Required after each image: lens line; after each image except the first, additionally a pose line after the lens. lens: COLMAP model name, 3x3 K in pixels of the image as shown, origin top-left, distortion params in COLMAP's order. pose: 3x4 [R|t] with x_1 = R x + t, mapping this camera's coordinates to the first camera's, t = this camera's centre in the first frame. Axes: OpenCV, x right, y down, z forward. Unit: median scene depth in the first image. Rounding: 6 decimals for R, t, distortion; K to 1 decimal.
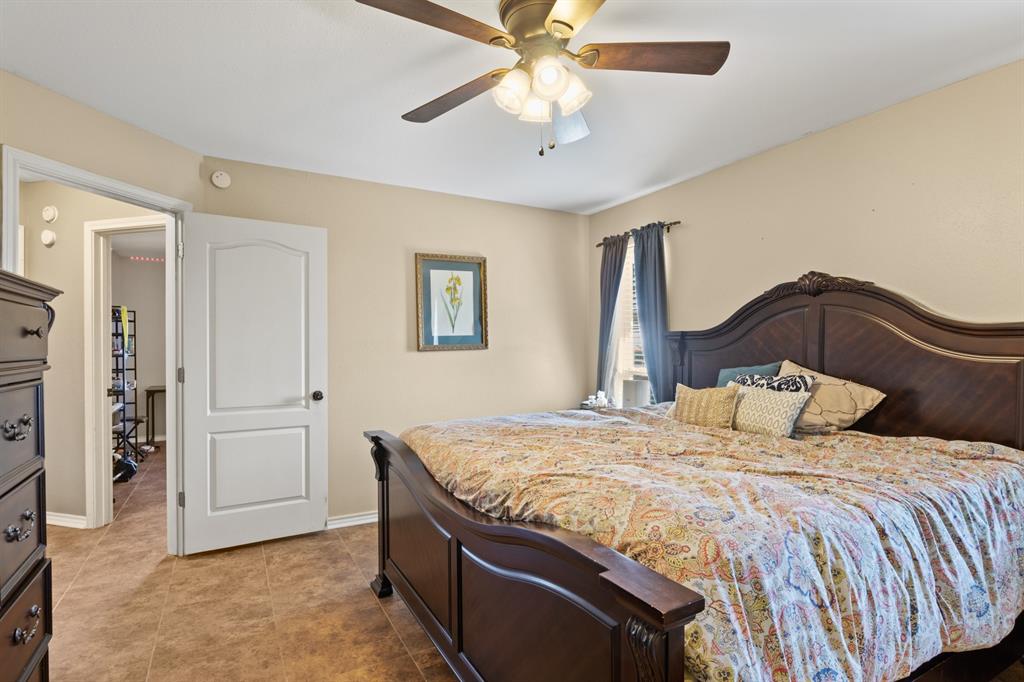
lens RADIAL K [[510.6, 0, 513.7], [0, 510.6, 334.5], [0, 0, 1]] dist [-0.005313, -0.001240]
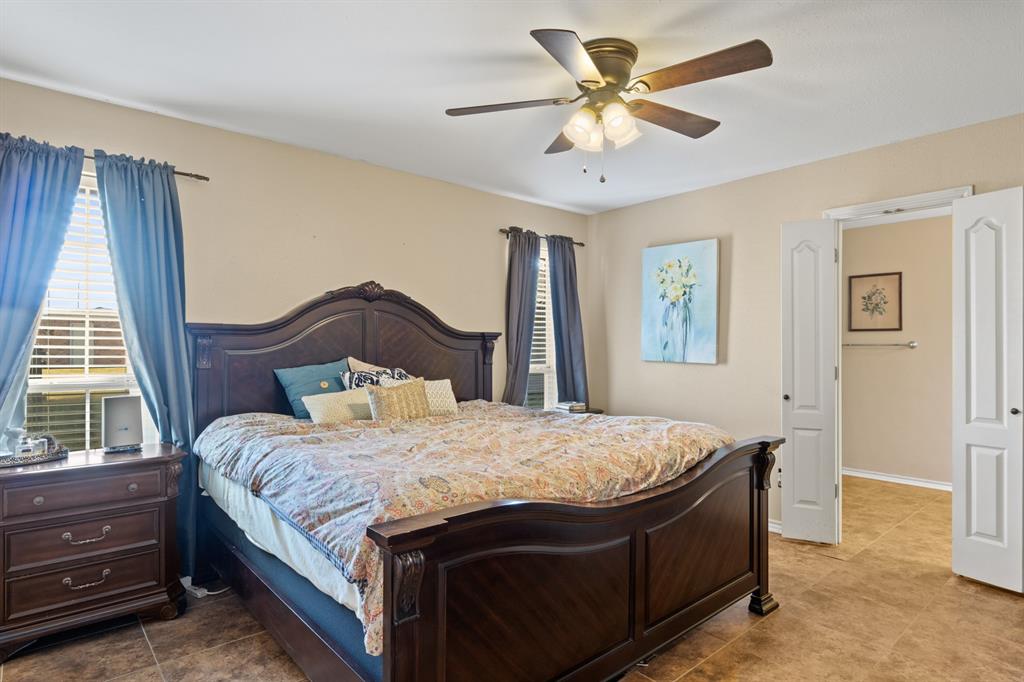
lens RADIAL K [[549.7, 0, 512.0], [0, 549.7, 341.0], [0, 0, 1]] dist [-0.000024, 0.000140]
pose [[-0.201768, 0.018017, 0.979268, -0.708468], [-0.008632, 0.999759, -0.020173, 0.037861], [-0.979395, -0.012523, -0.201564, 0.944307]]
